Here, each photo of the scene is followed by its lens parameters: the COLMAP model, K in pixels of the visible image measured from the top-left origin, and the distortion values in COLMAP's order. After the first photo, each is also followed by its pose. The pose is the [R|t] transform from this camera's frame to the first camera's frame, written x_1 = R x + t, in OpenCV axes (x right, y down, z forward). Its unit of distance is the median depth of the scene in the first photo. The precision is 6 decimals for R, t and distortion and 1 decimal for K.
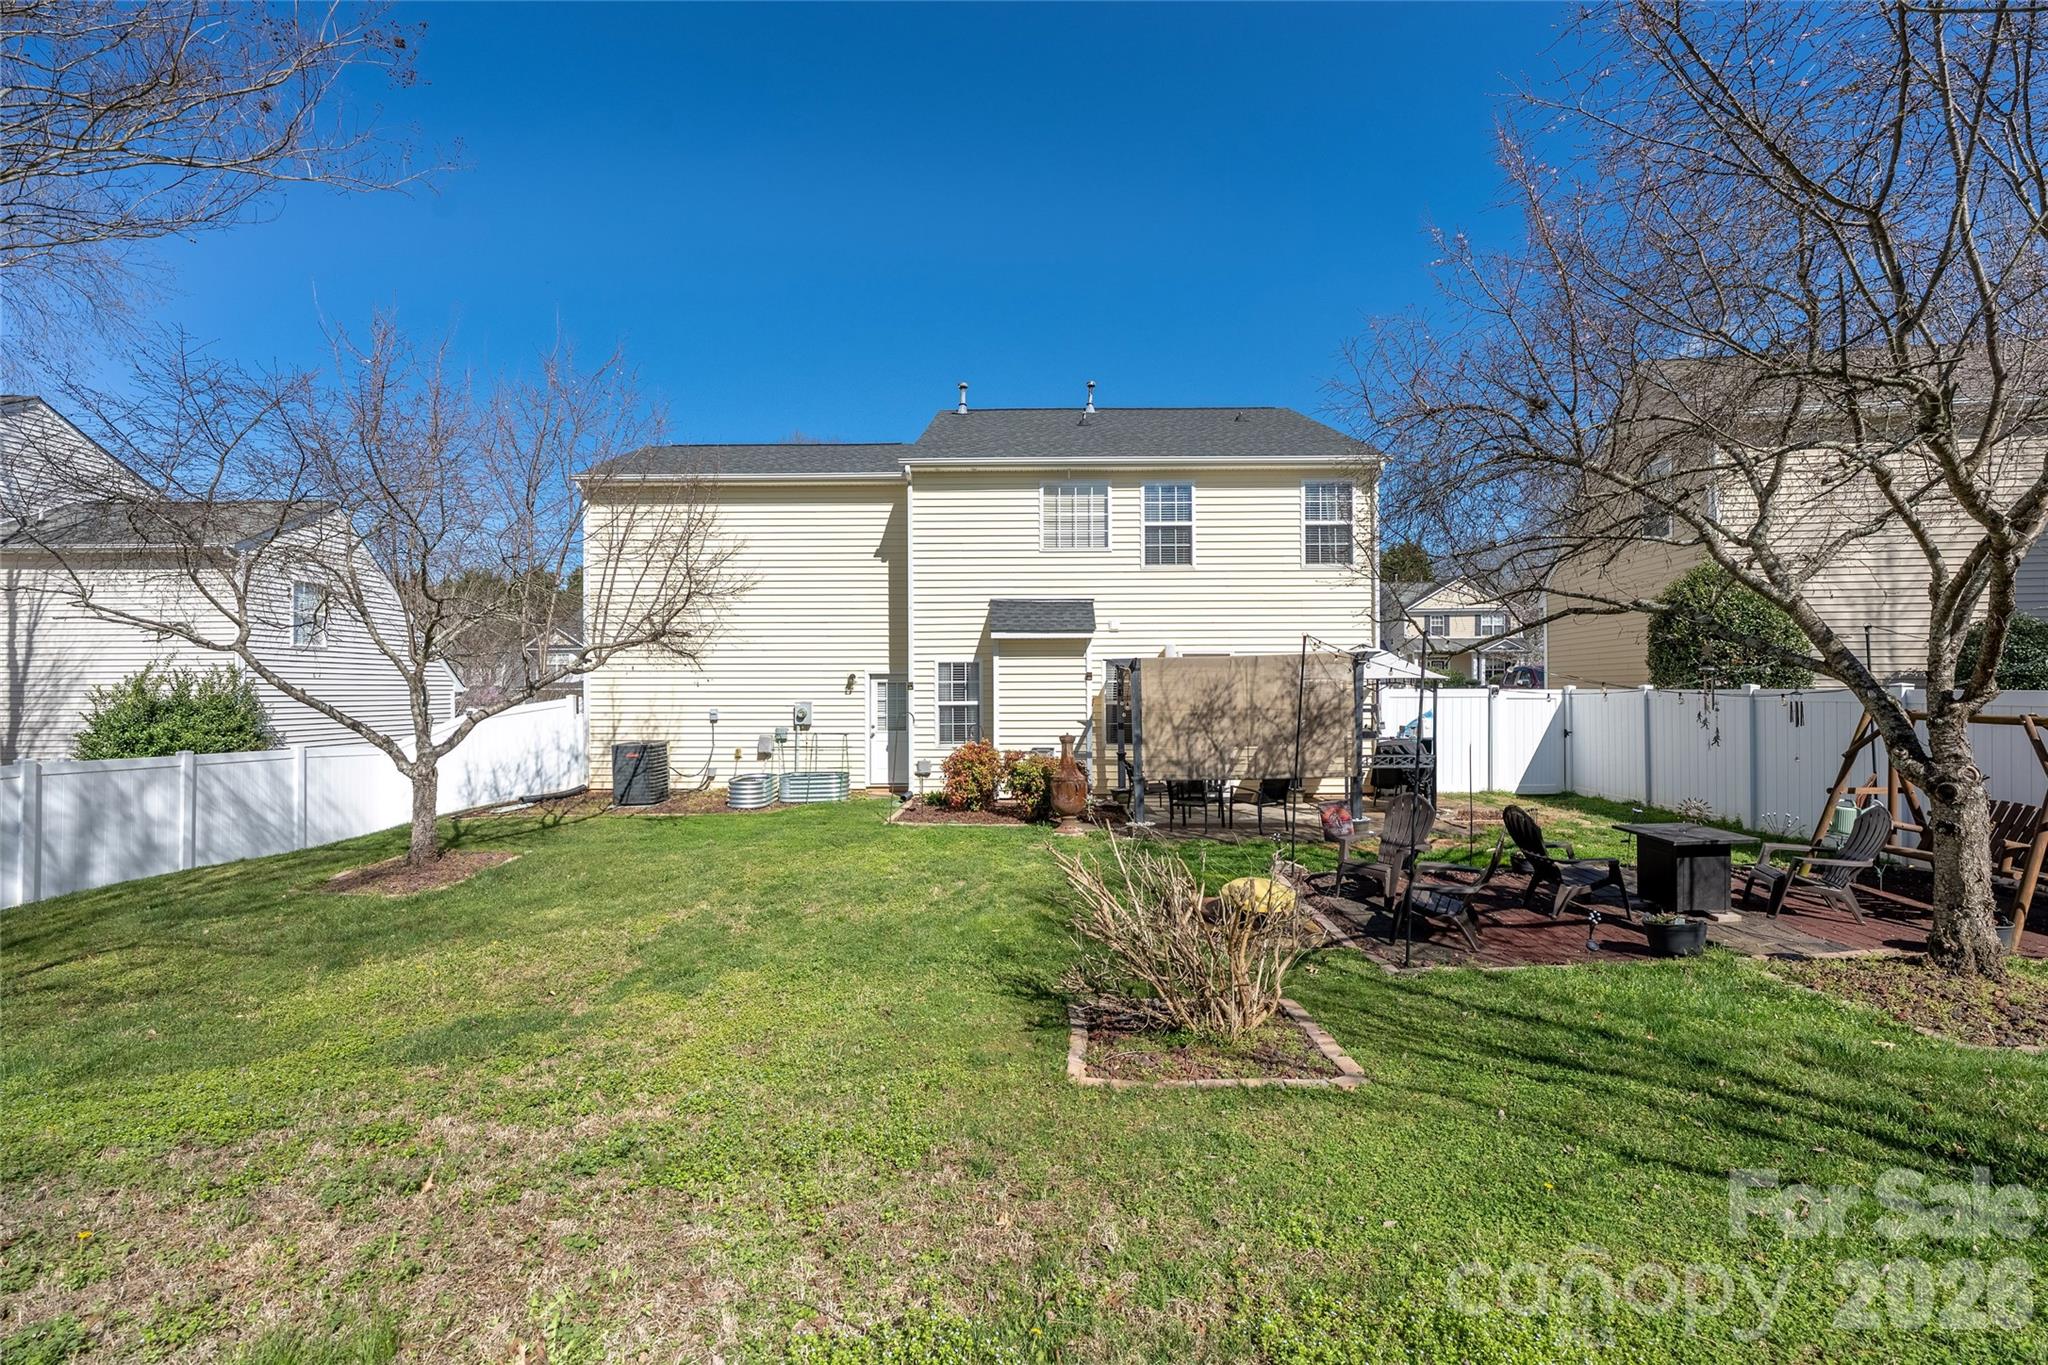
lens RADIAL K [[853.4, 0, 1020.5], [0, 853.4, 658.9], [0, 0, 1]] dist [-0.002210, -0.000138]
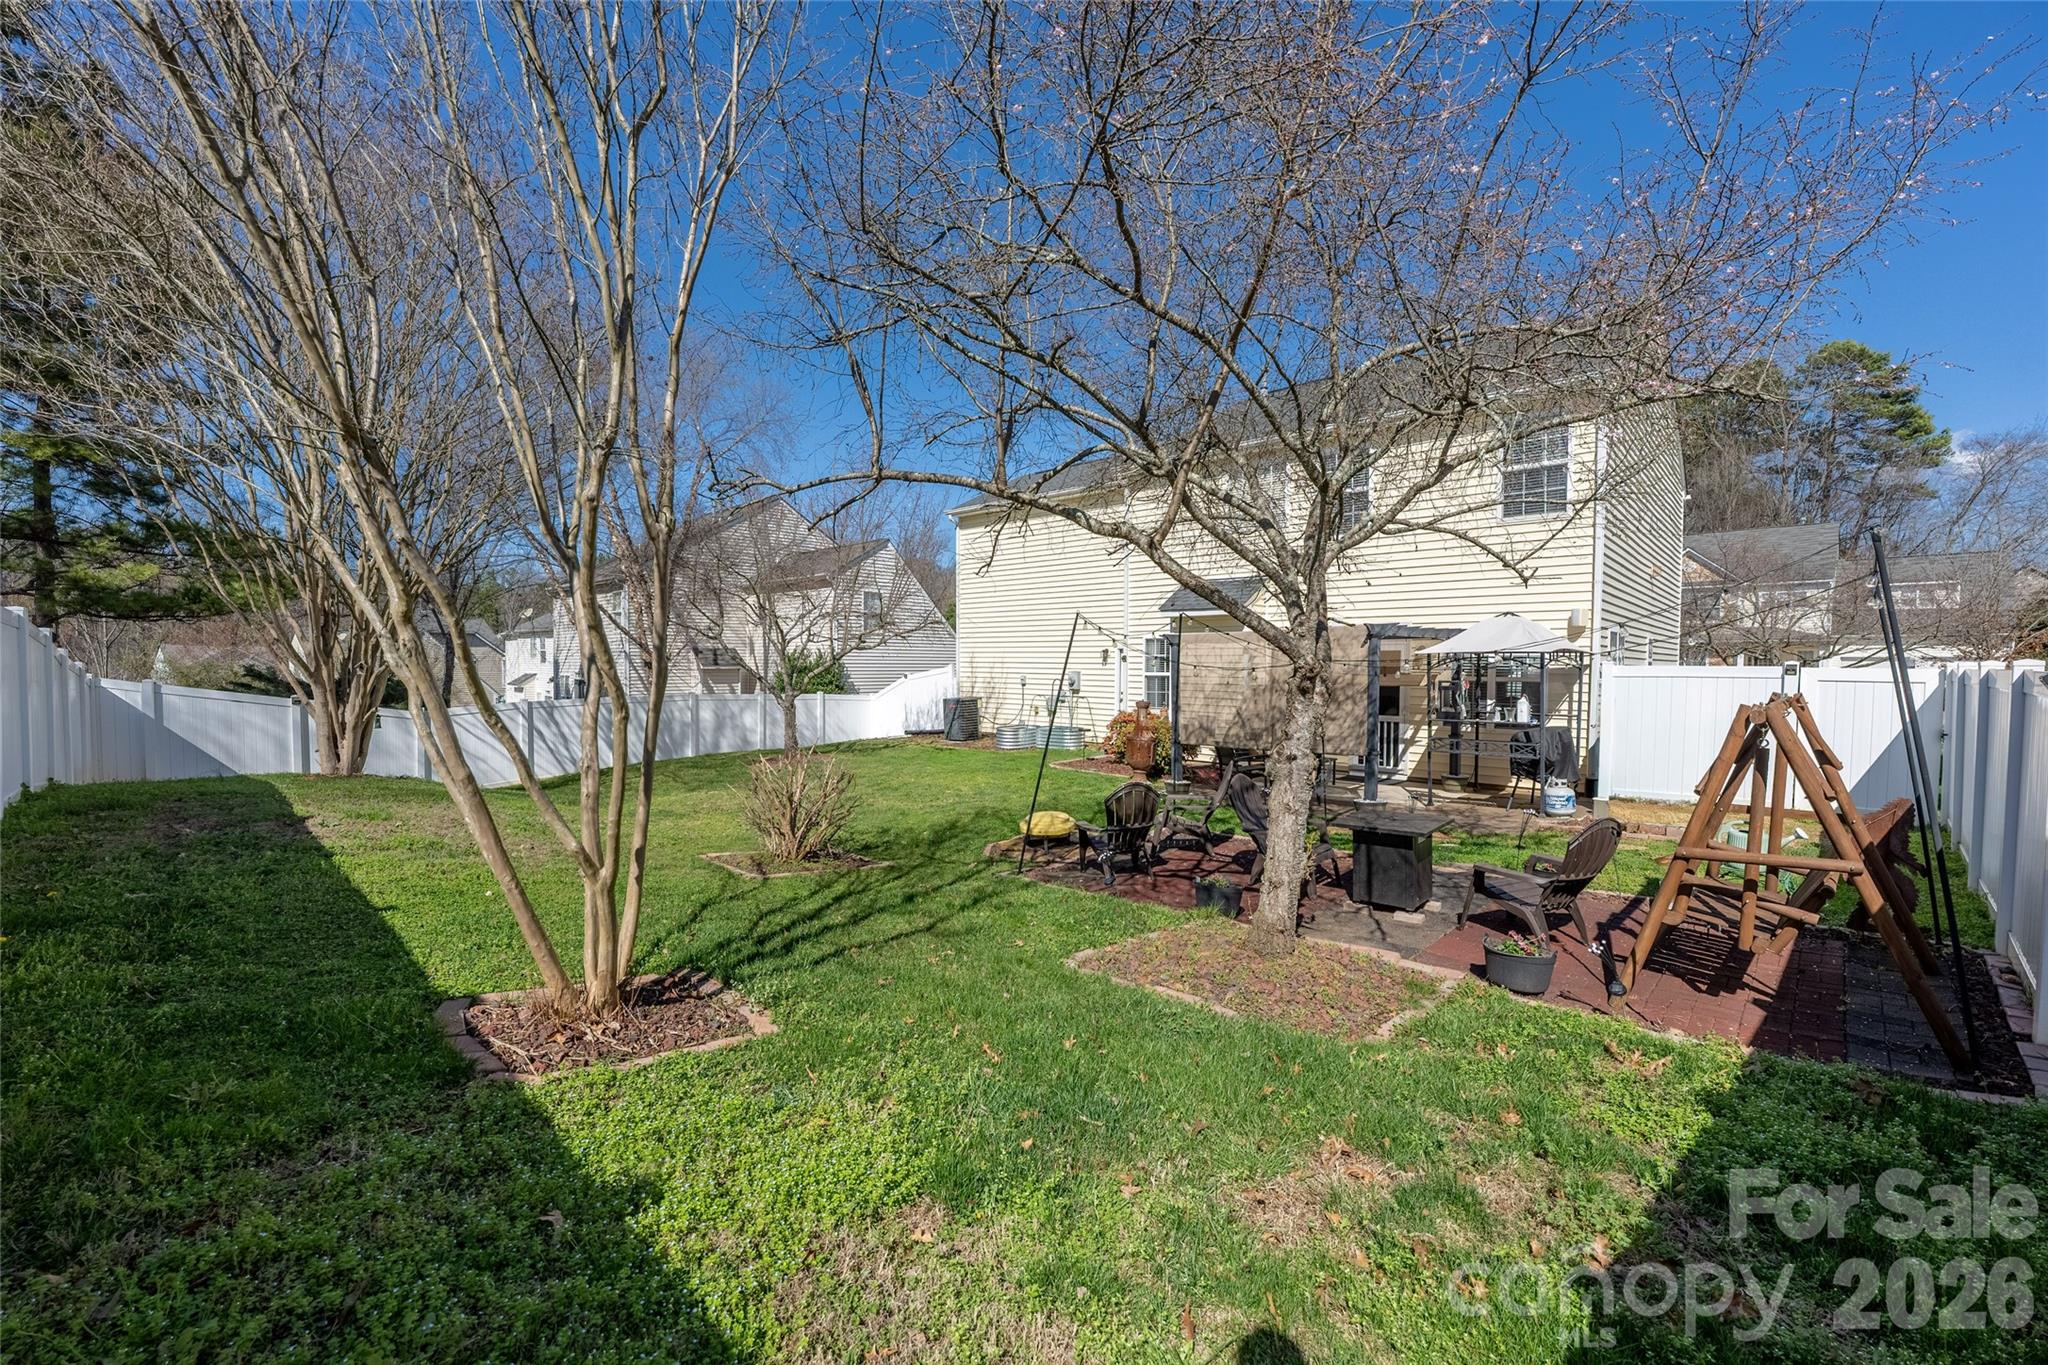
lens RADIAL K [[901.3, 0, 1024.0], [0, 901.3, 682.5], [0, 0, 1]] dist [-0.000184, -0.000025]
pose [[0.705987, 0.023165, -0.707846, 0.716953], [0.019818, 0.998427, 0.052440, -0.003968], [0.707948, -0.051050, 0.704417, 0.021227]]
